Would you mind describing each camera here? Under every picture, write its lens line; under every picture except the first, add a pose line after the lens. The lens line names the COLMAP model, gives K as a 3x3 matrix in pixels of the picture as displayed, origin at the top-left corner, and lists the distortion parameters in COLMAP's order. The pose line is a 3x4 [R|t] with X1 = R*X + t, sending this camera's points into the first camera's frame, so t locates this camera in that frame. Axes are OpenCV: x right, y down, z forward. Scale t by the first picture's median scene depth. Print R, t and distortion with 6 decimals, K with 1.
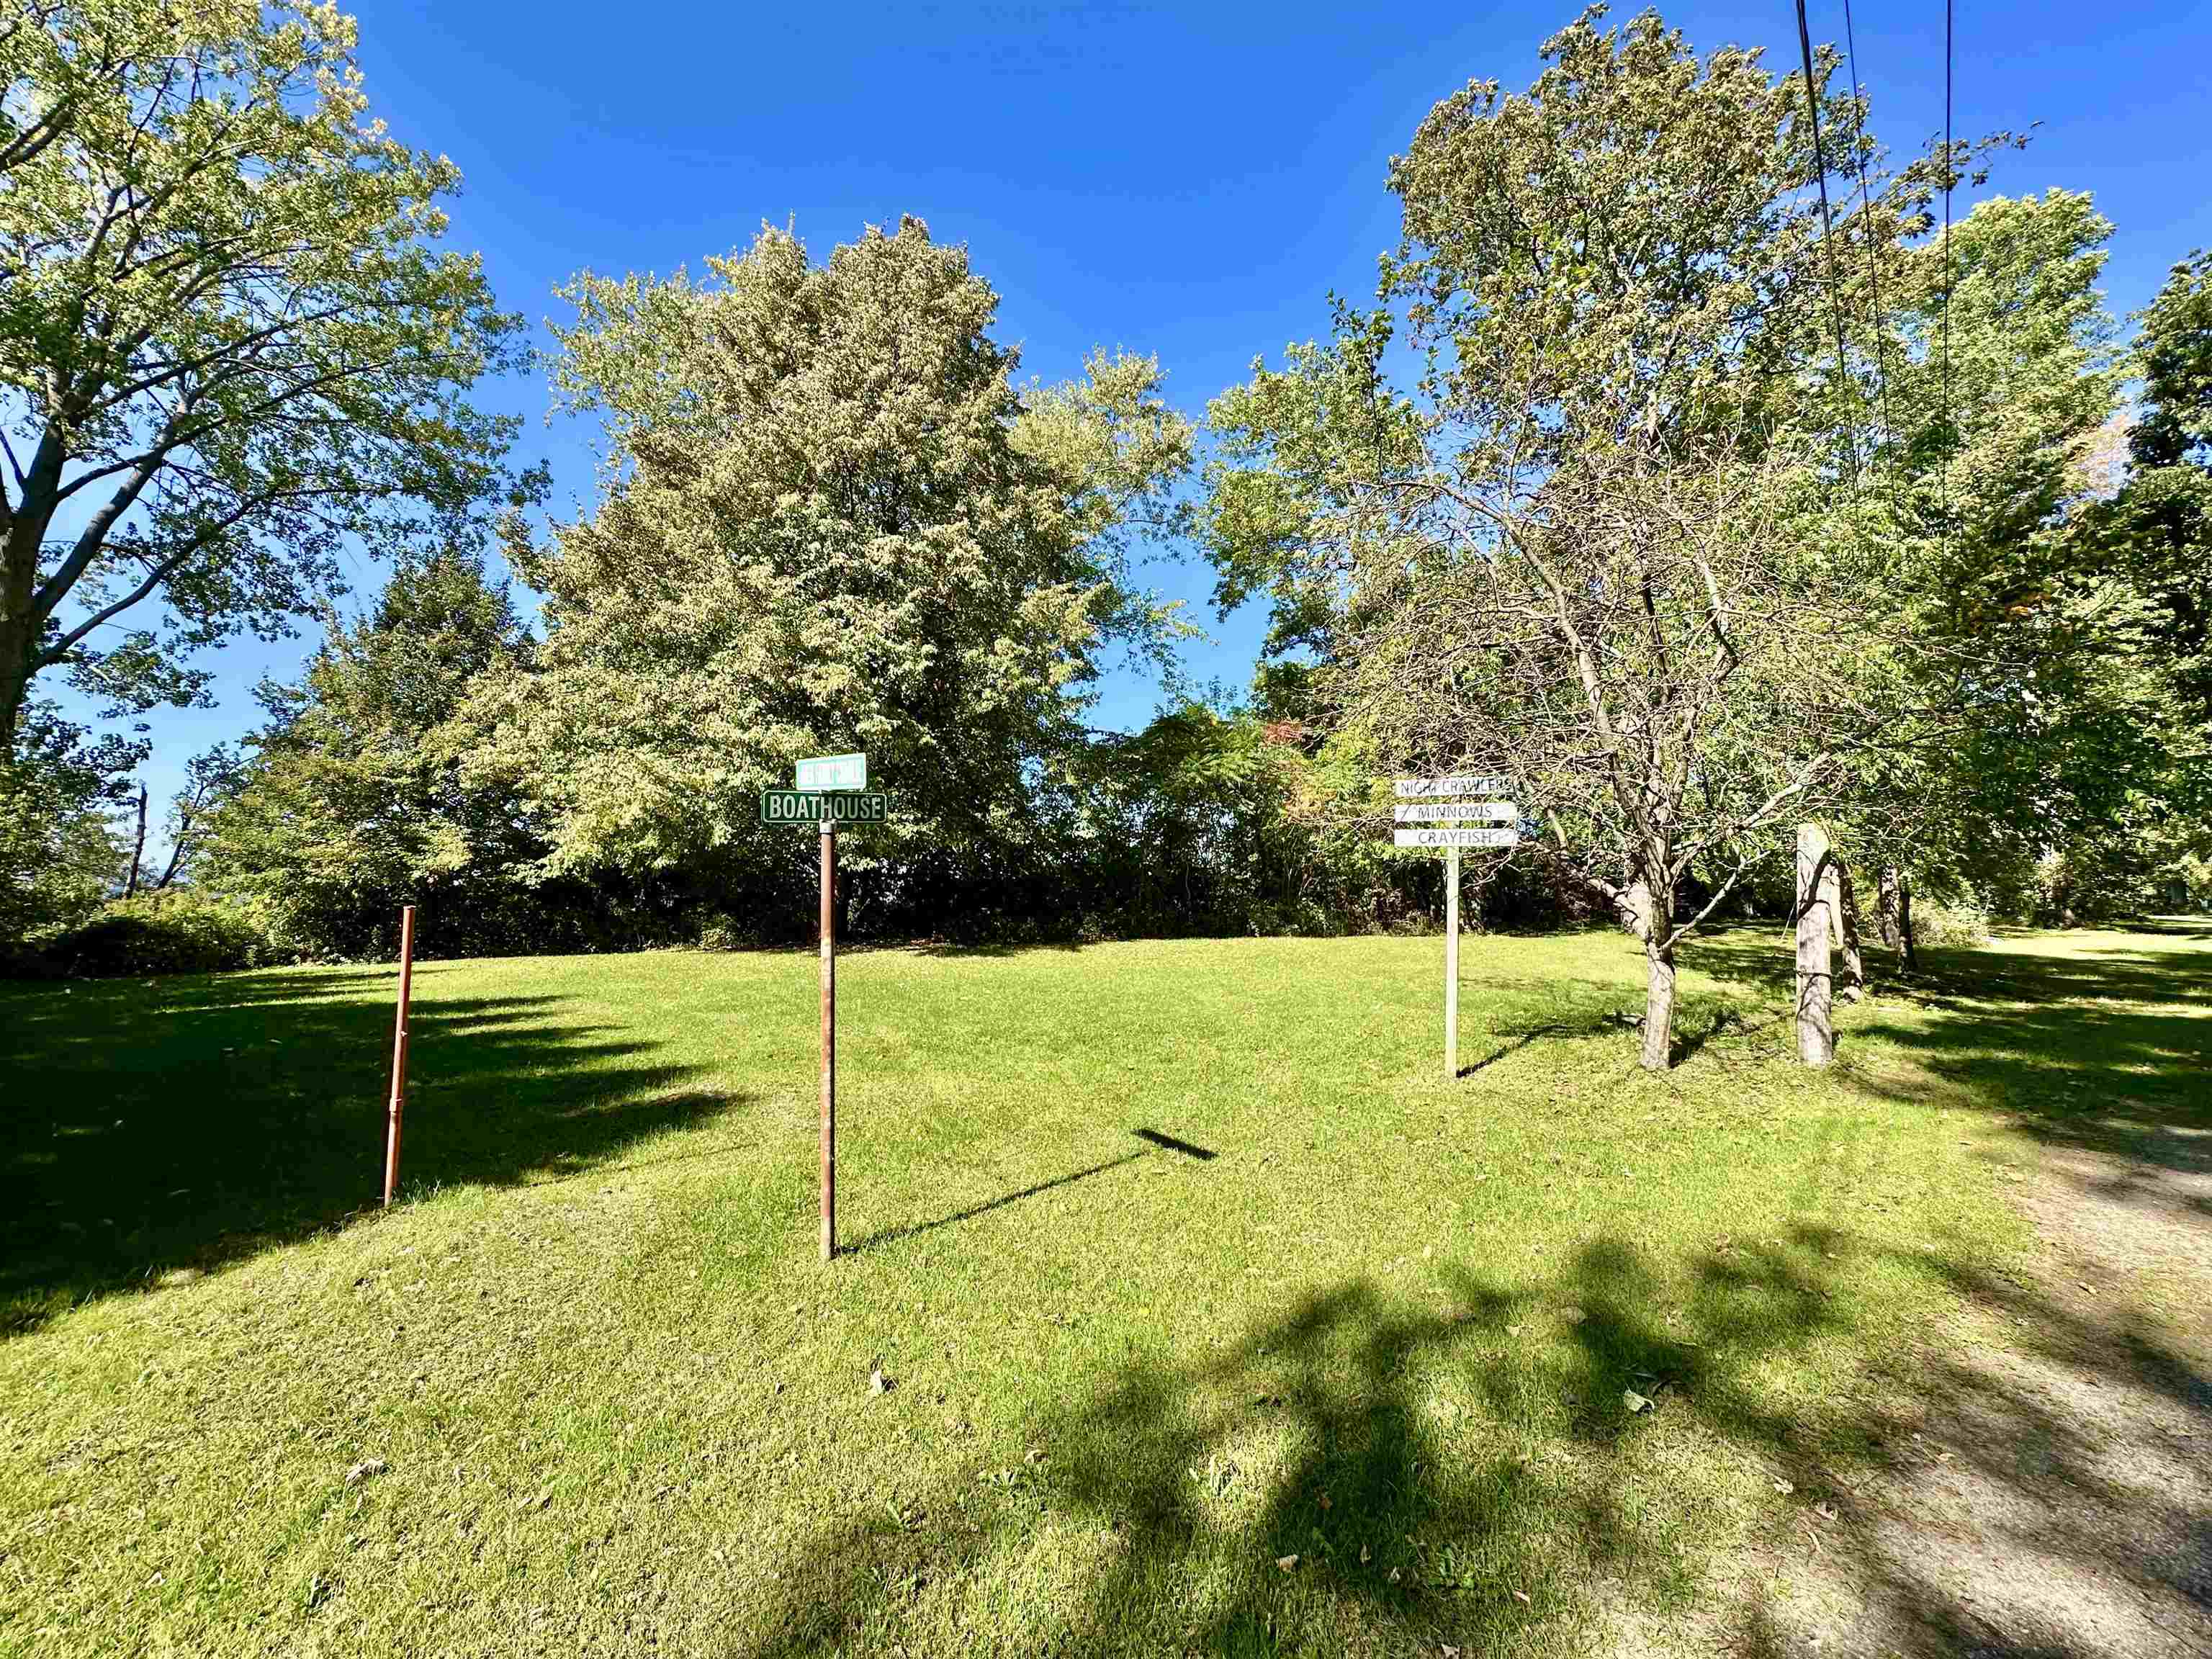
lens RADIAL K [[884.1, 0, 1112.4], [0, 884.1, 827.6], [0, 0, 1]] dist [-0.002599, -0.000143]
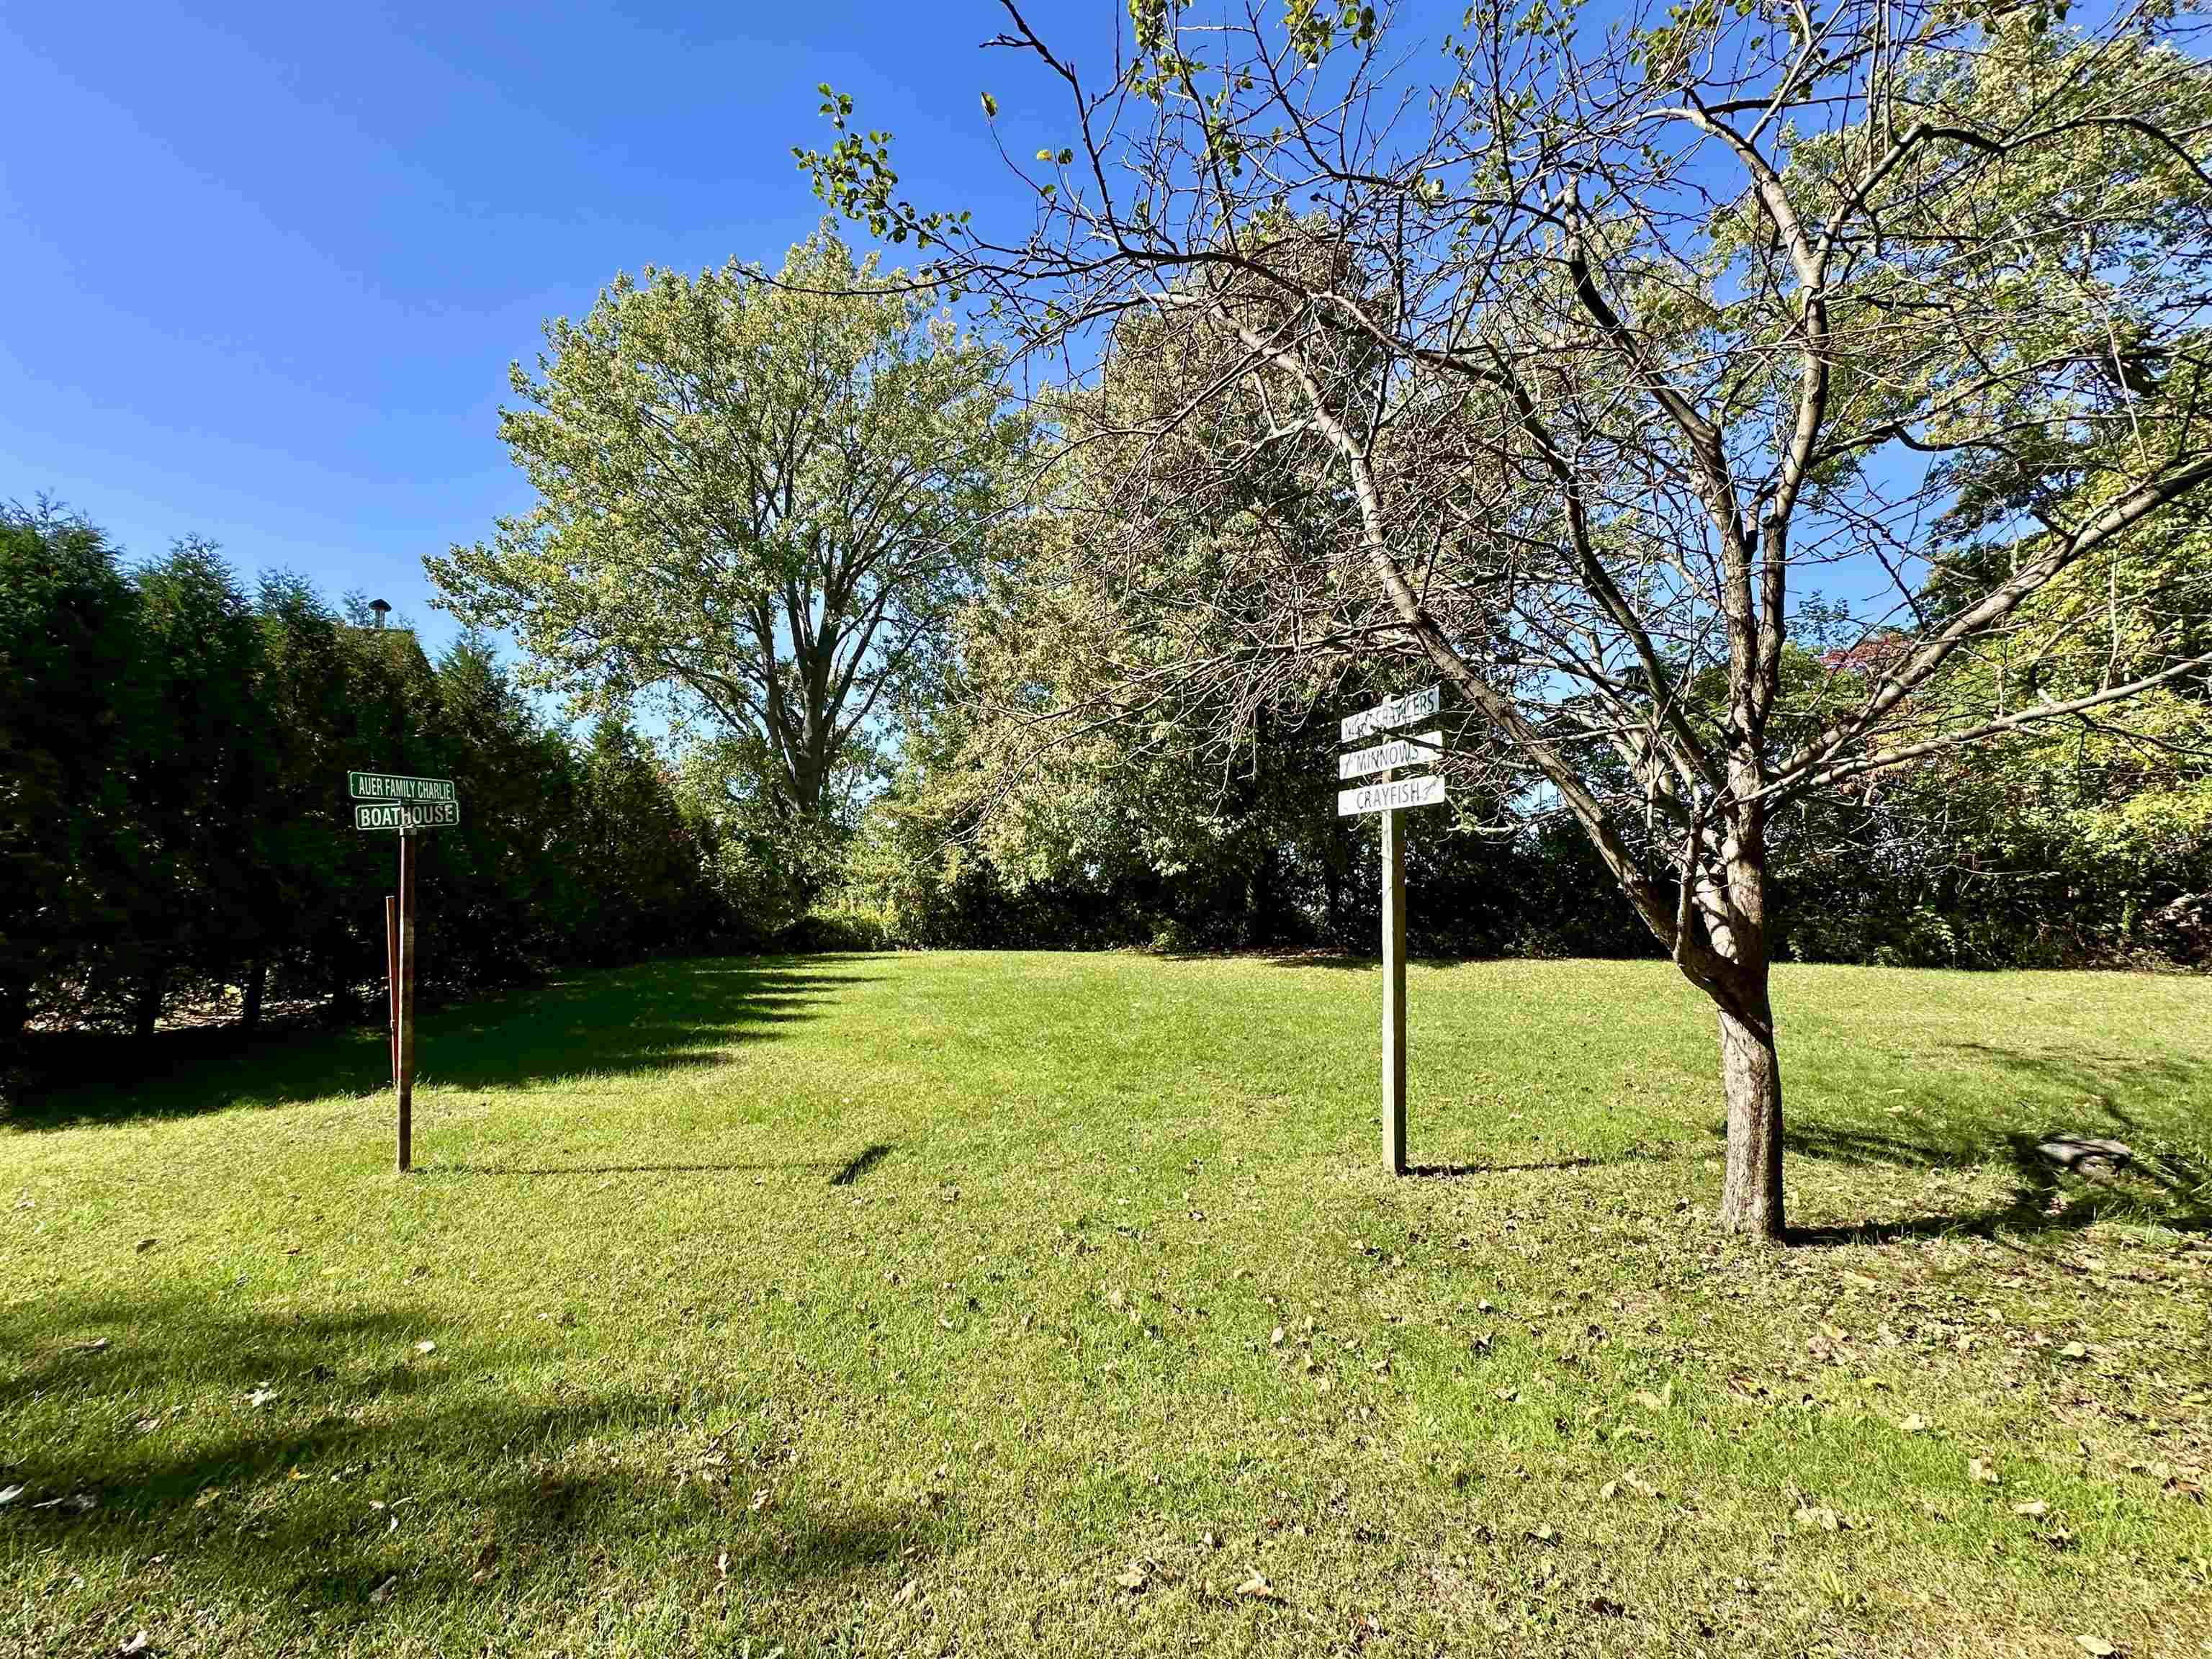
lens RADIAL K [[884.1, 0, 1108.6], [0, 884.1, 834.9], [0, 0, 1]] dist [-0.002599, -0.000143]
pose [[0.738534, -0.053724, -0.672072, 0.282565], [0.048863, 0.998464, -0.026120, 0.021123], [0.672443, -0.013549, 0.740025, 0.171042]]
